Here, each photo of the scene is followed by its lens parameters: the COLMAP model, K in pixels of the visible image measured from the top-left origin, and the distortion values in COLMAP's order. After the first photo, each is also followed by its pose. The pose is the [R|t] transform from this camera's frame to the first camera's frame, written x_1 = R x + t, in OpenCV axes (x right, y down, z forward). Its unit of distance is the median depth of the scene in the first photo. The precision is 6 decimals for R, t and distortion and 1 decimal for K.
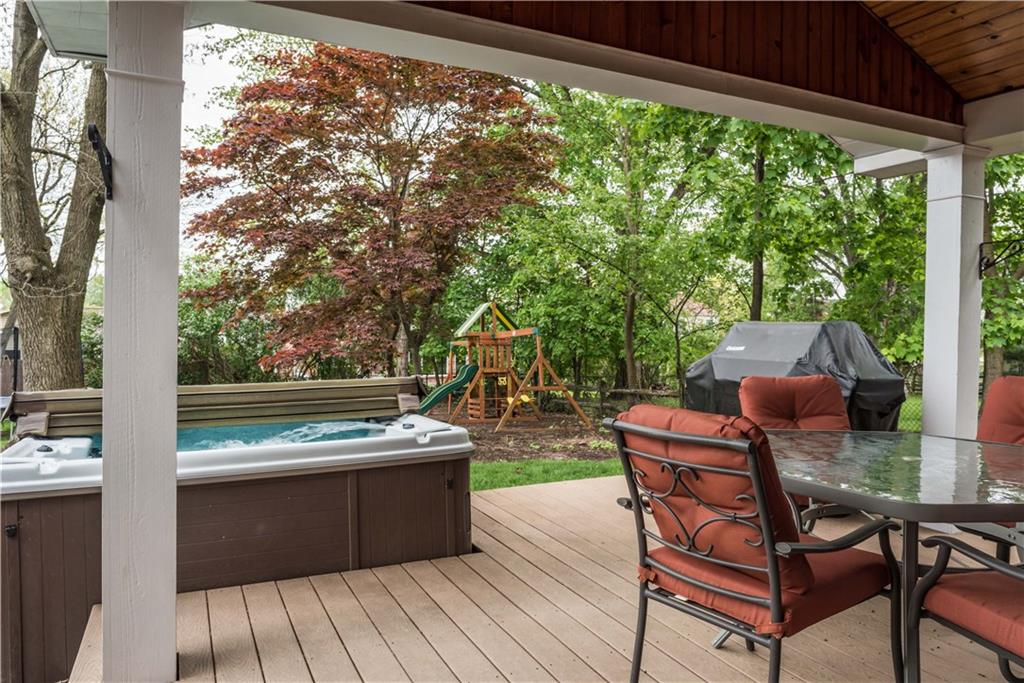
lens RADIAL K [[706.0, 0, 514.8], [0, 706.0, 339.3], [0, 0, 1]] dist [0.005498, 0.000840]
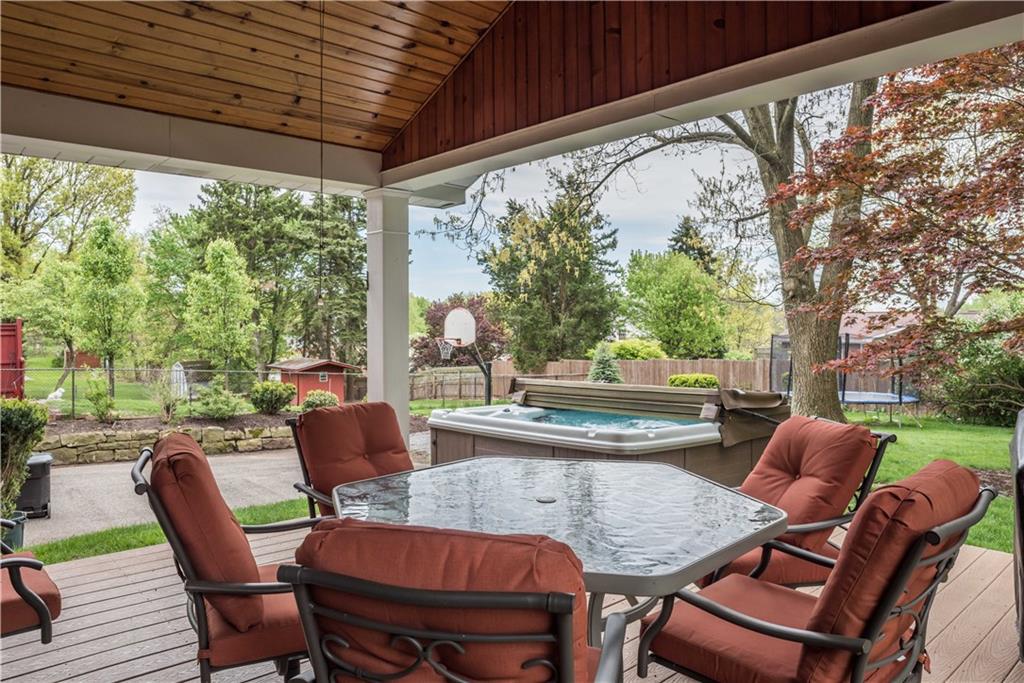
lens RADIAL K [[706.0, 0, 513.7], [0, 706.0, 338.4], [0, 0, 1]] dist [0.005498, 0.000840]
pose [[0.297549, 0.006894, -0.954682, 0.364323], [-0.009290, 0.999947, 0.004325, -0.012535], [0.954661, 0.007582, 0.297598, 0.166392]]
